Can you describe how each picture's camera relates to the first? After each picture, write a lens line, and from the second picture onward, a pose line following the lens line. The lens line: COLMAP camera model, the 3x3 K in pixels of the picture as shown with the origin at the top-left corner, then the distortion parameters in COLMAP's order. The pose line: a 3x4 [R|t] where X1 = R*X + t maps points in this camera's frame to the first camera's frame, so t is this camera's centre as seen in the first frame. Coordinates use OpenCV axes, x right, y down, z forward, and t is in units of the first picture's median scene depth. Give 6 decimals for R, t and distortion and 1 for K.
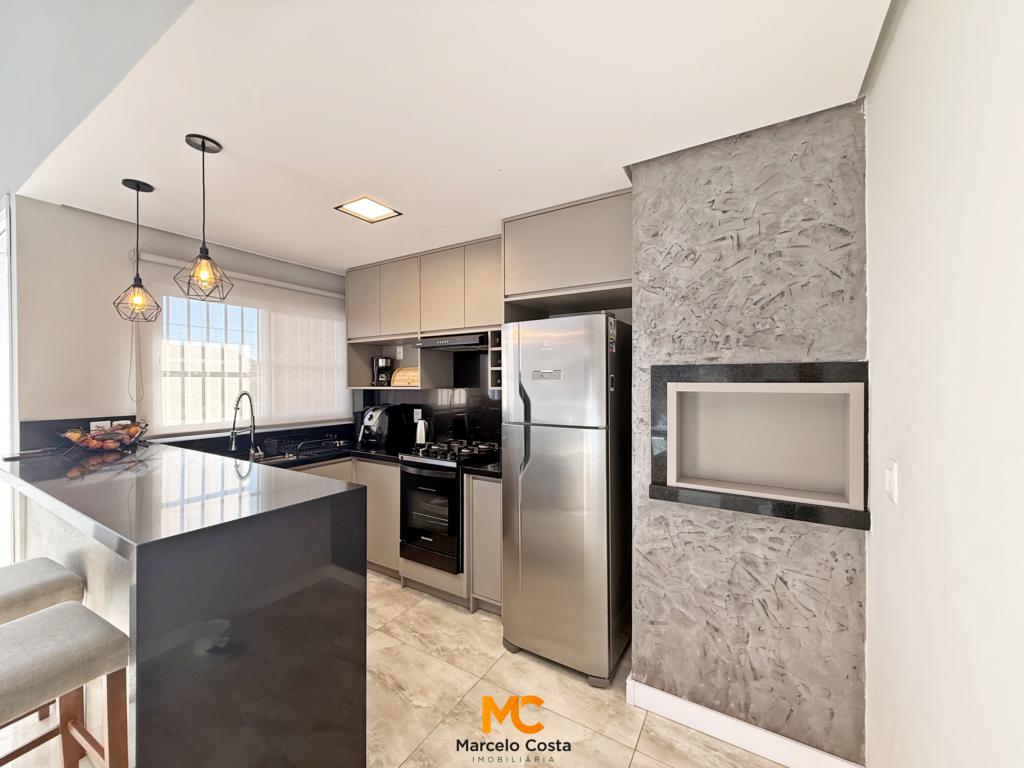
lens RADIAL K [[410.1, 0, 511.8], [0, 410.1, 382.3], [0, 0, 1]] dist [0.000667, 0.000007]
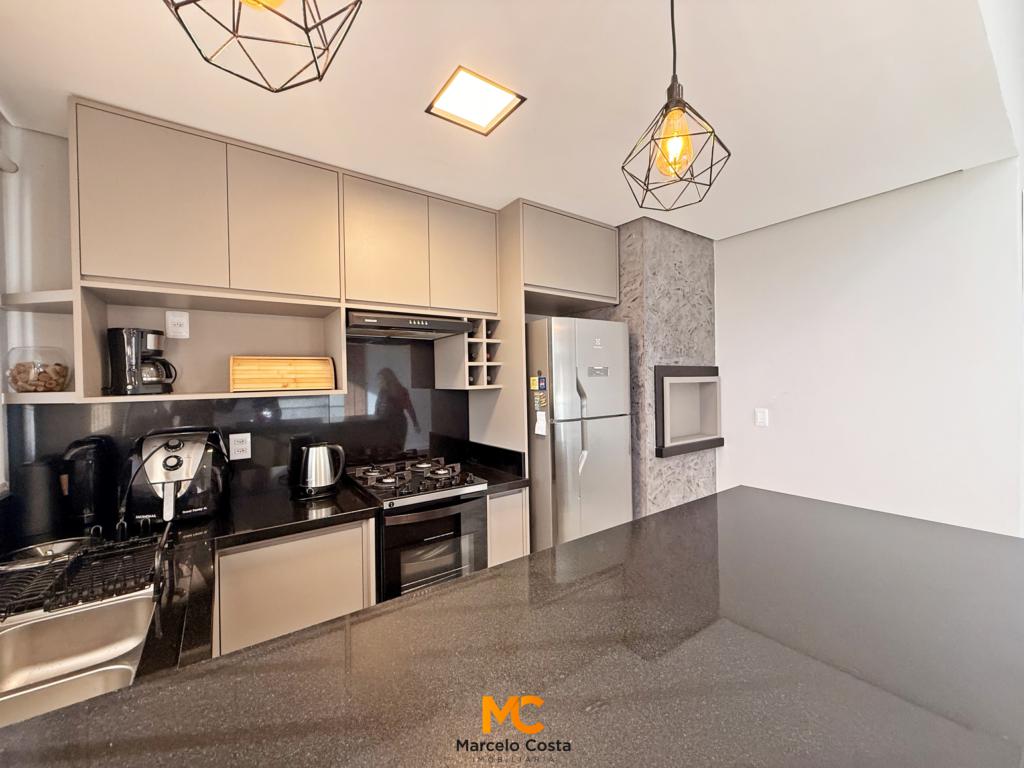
lens RADIAL K [[410.1, 0, 511.8], [0, 410.1, 382.3], [0, 0, 1]] dist [0.000667, 0.000007]
pose [[0.387242, -0.013177, 0.921884, -1.164571], [0.015969, 0.999844, 0.007583, -0.001610], [-0.921840, 0.011785, 0.387392, 0.913618]]
